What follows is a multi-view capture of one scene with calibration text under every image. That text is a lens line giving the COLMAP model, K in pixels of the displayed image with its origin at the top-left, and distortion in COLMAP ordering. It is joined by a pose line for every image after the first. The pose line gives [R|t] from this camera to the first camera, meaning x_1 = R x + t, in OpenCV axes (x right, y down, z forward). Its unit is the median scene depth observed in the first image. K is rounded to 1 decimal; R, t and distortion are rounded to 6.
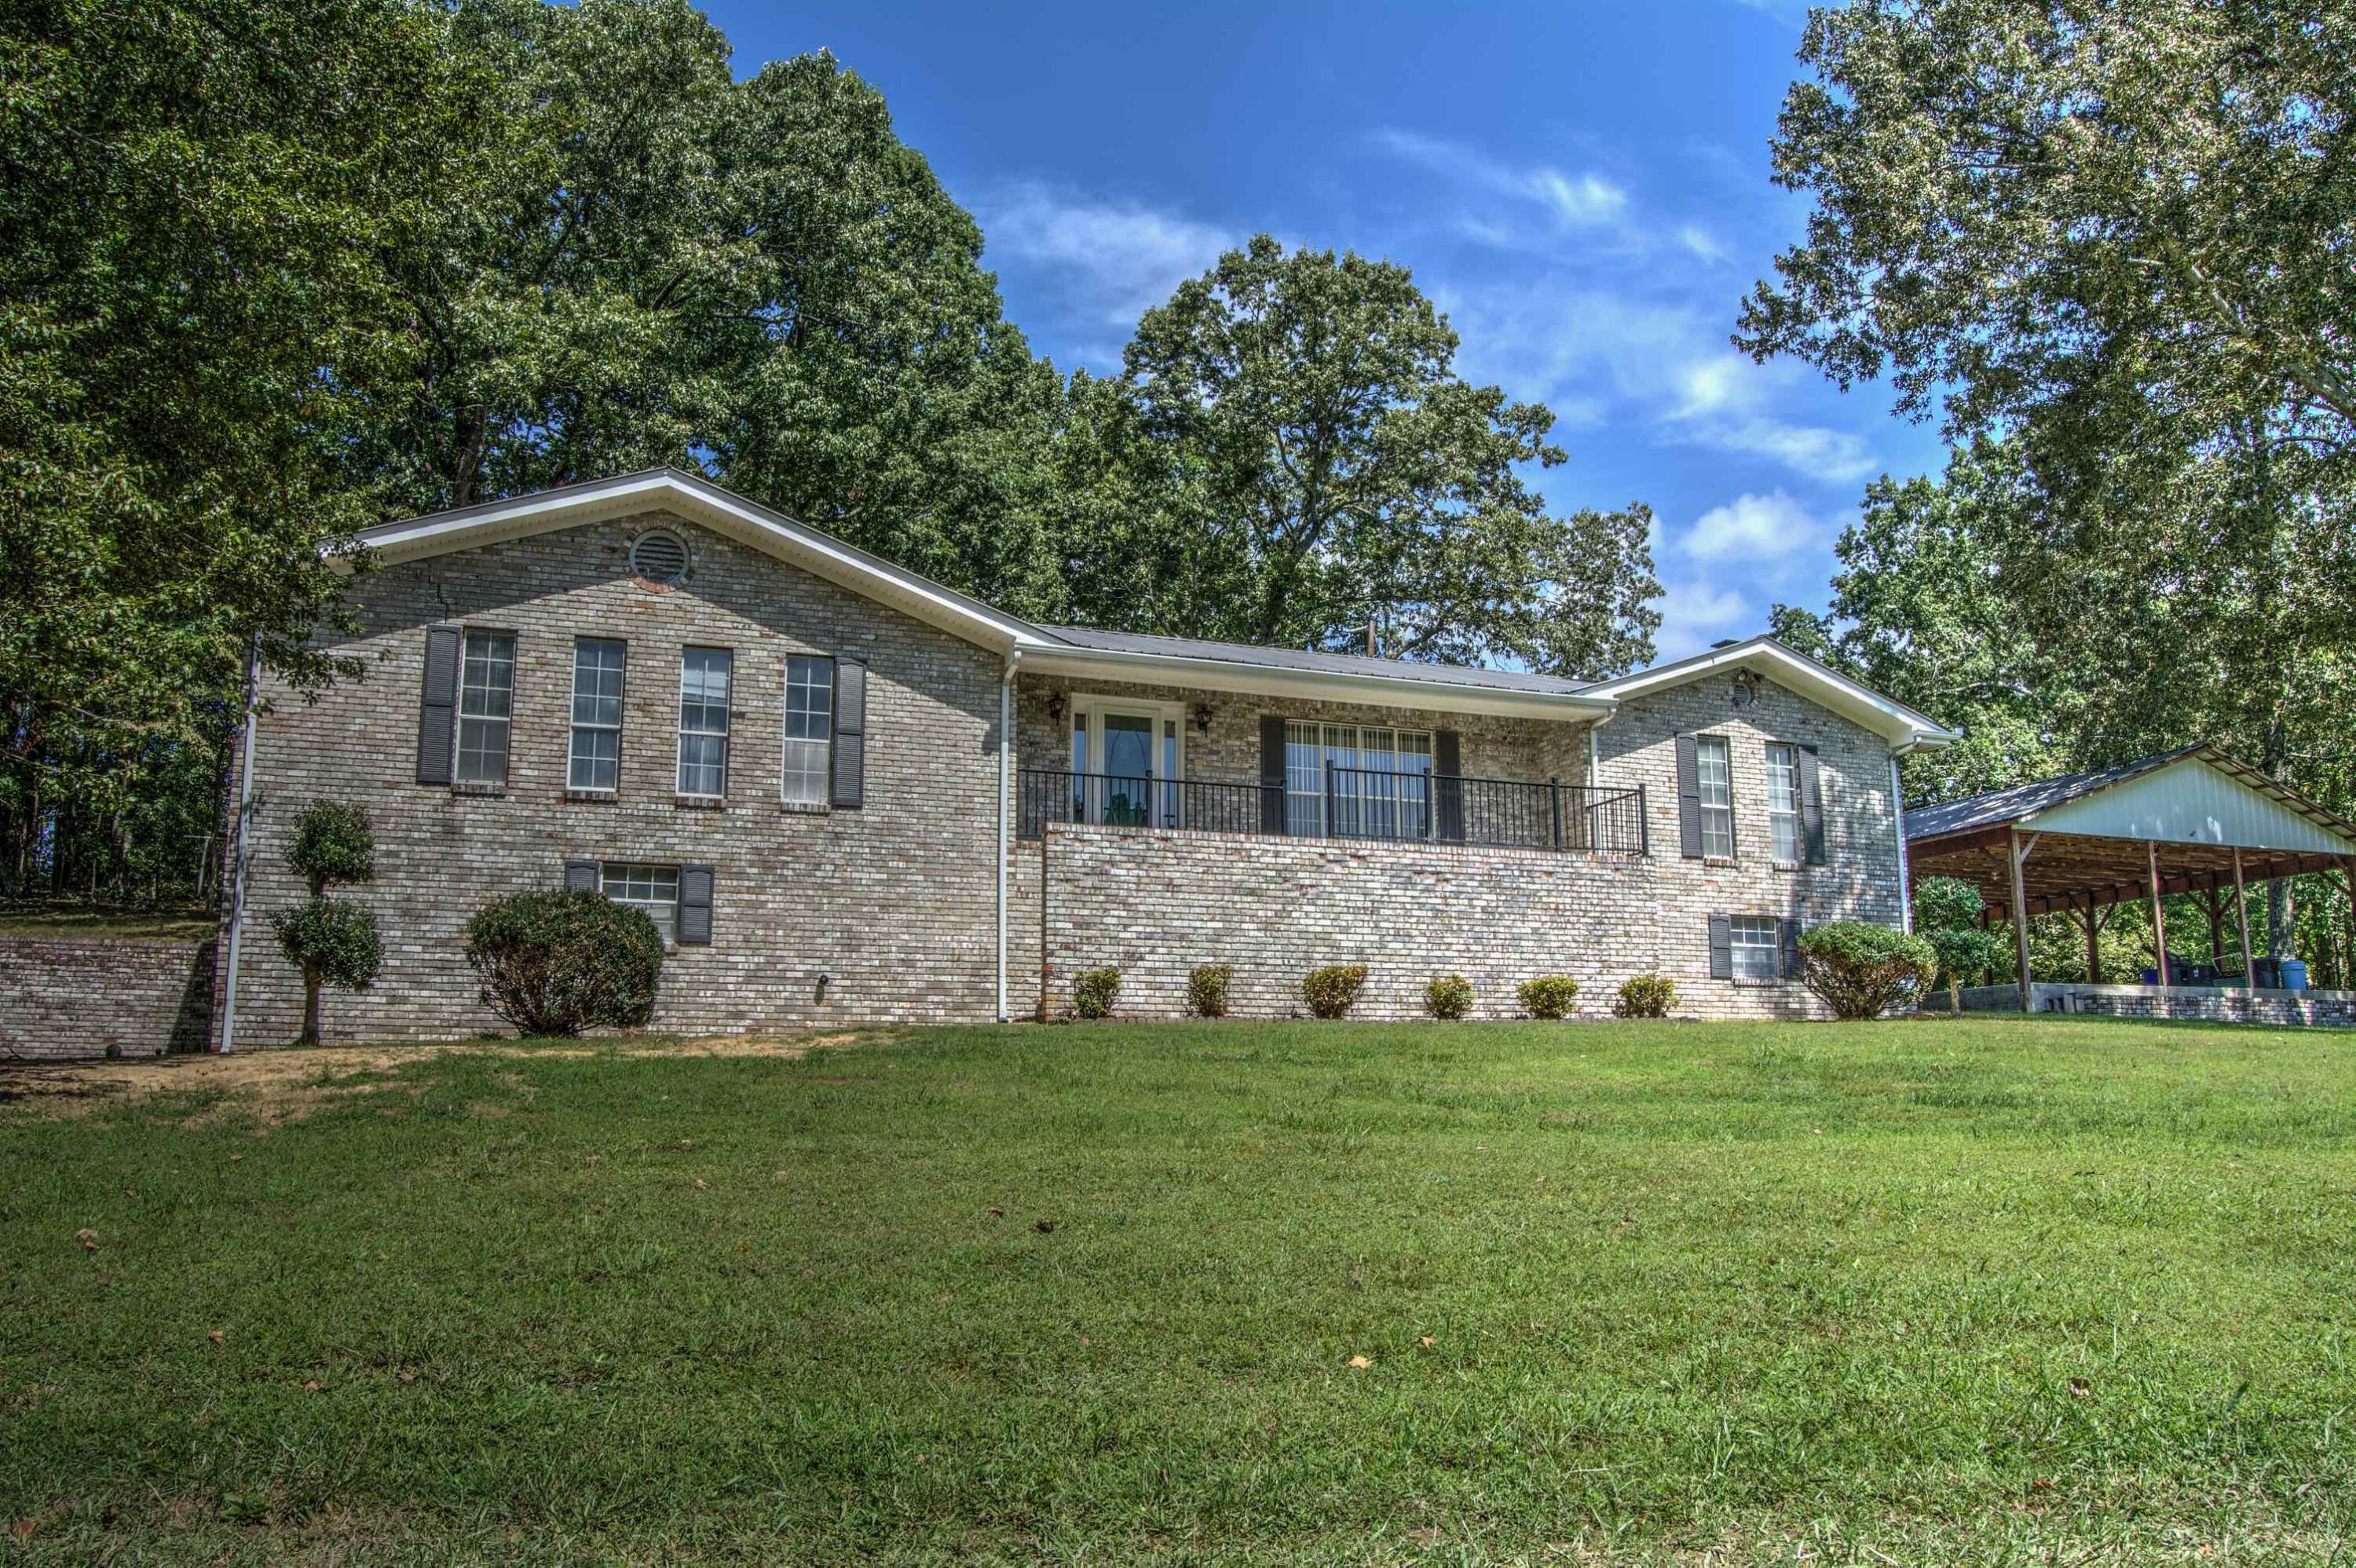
lens RADIAL K [[1787.1, 0, 1175.5], [0, 1787.1, 792.0], [0, 0, 1]] dist [-0.066194, 0.000966]
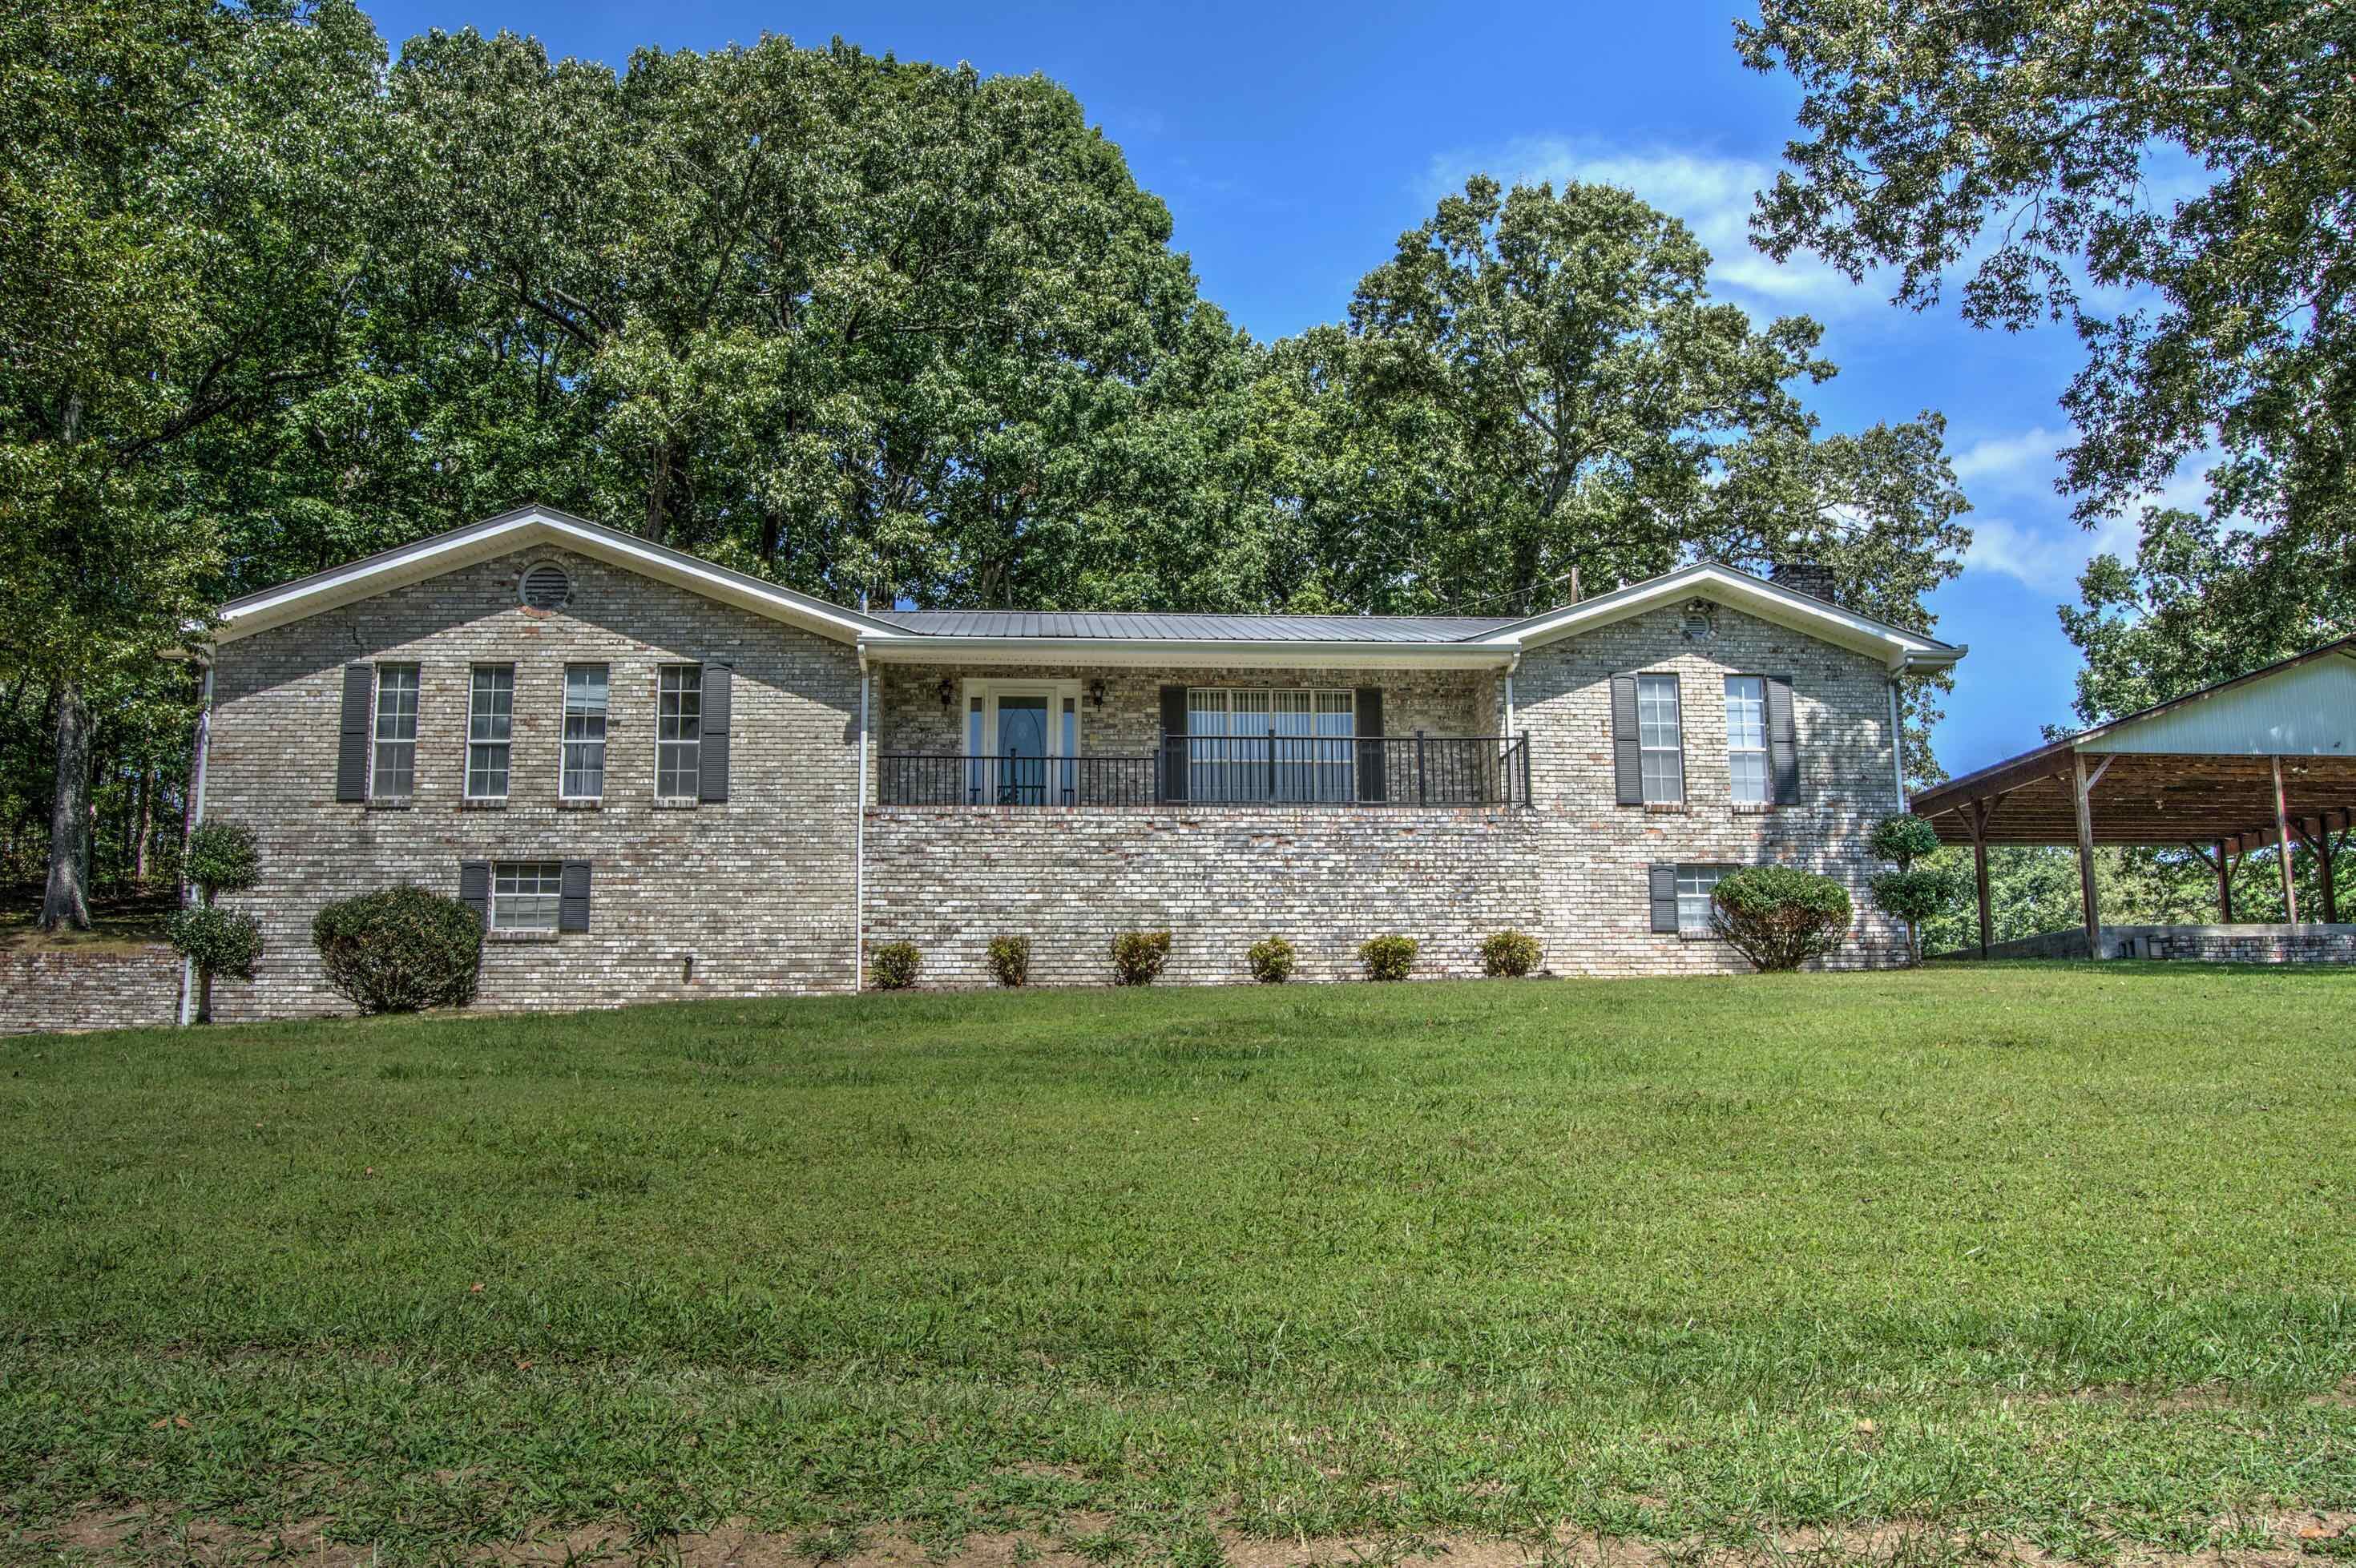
lens RADIAL K [[1787.1, 0, 1013.1], [0, 1787.1, 799.9], [0, 0, 1]] dist [-0.066194, 0.000966]
pose [[0.958352, -0.053234, -0.280584, 0.244783], [0.057960, 0.998282, 0.008568, 0.007473], [0.279645, -0.024474, 0.959791, 0.007302]]
